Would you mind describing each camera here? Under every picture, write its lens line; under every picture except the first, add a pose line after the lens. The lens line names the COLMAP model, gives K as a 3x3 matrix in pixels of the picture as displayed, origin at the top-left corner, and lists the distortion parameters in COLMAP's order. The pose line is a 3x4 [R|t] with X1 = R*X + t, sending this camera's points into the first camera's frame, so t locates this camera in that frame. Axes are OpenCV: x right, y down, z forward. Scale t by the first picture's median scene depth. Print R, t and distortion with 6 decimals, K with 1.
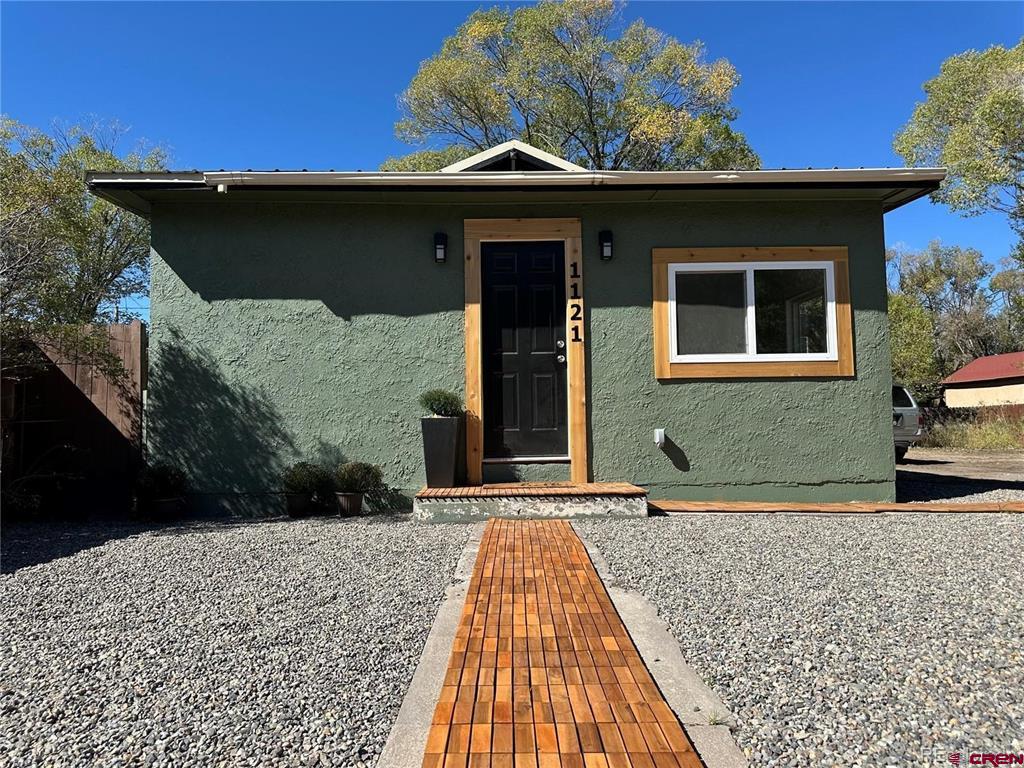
lens RADIAL K [[729.2, 0, 510.2], [0, 729.2, 388.7], [0, 0, 1]] dist [0.070255, -0.000793]
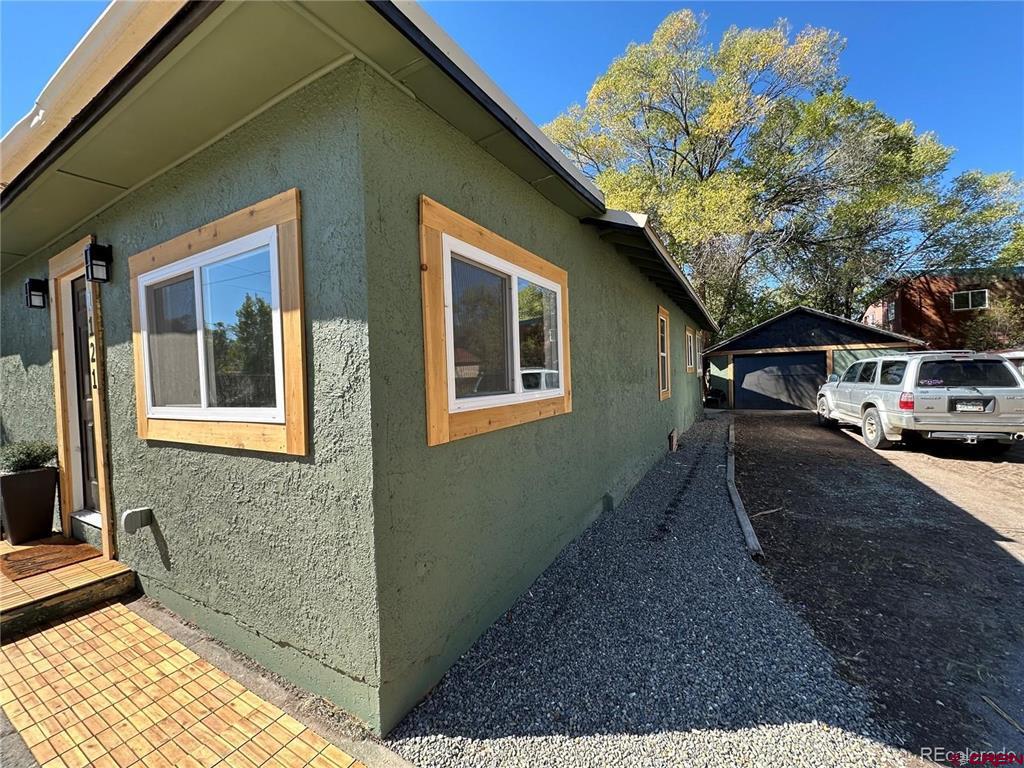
lens RADIAL K [[412.9, 0, 514.3], [0, 412.9, 384.8], [0, 0, 1]] dist [-0.005055, 0.000403]
pose [[0.850255, -0.006868, -0.526326, 0.732622], [0.055040, 0.995593, 0.075924, -0.078045], [0.523485, -0.093524, 0.846886, 0.851923]]
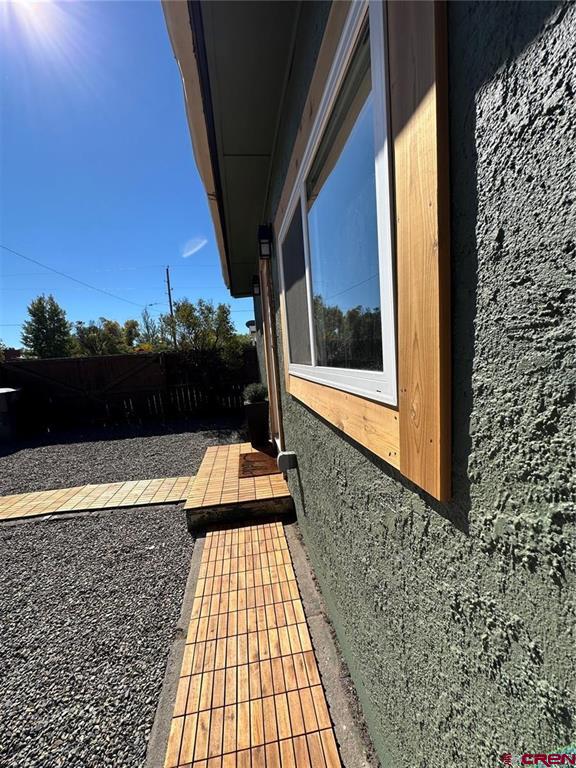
lens RADIAL K [[309.7, 0, 290.9], [0, 309.7, 383.8], [0, 0, 1]] dist [-0.005055, 0.000403]
pose [[0.127472, 0.096488, -0.987138, 0.537536], [0.120813, 0.986336, 0.112011, -0.060663], [0.984457, -0.133537, 0.114073, 0.965319]]
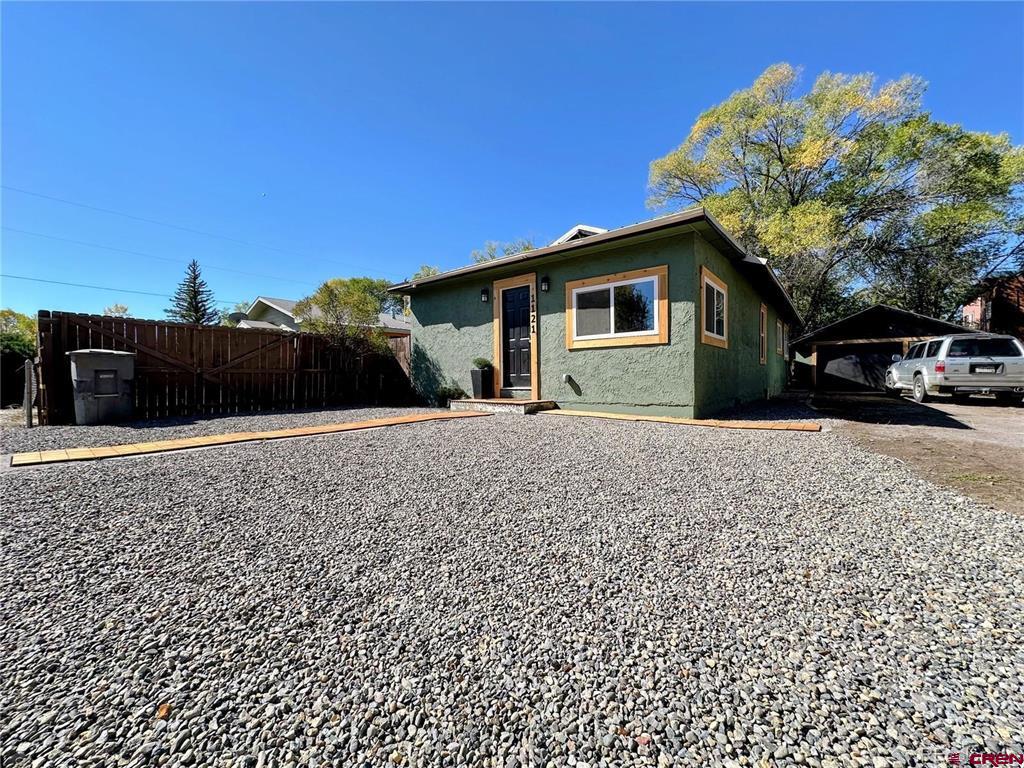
lens RADIAL K [[412.9, 0, 512.4], [0, 412.9, 386.0], [0, 0, 1]] dist [-0.005055, 0.000403]
pose [[0.757587, 0.019174, -0.652453, 0.818198], [0.035335, 0.996898, 0.070326, 0.002346], [0.651778, -0.076333, 0.754559, 0.052566]]
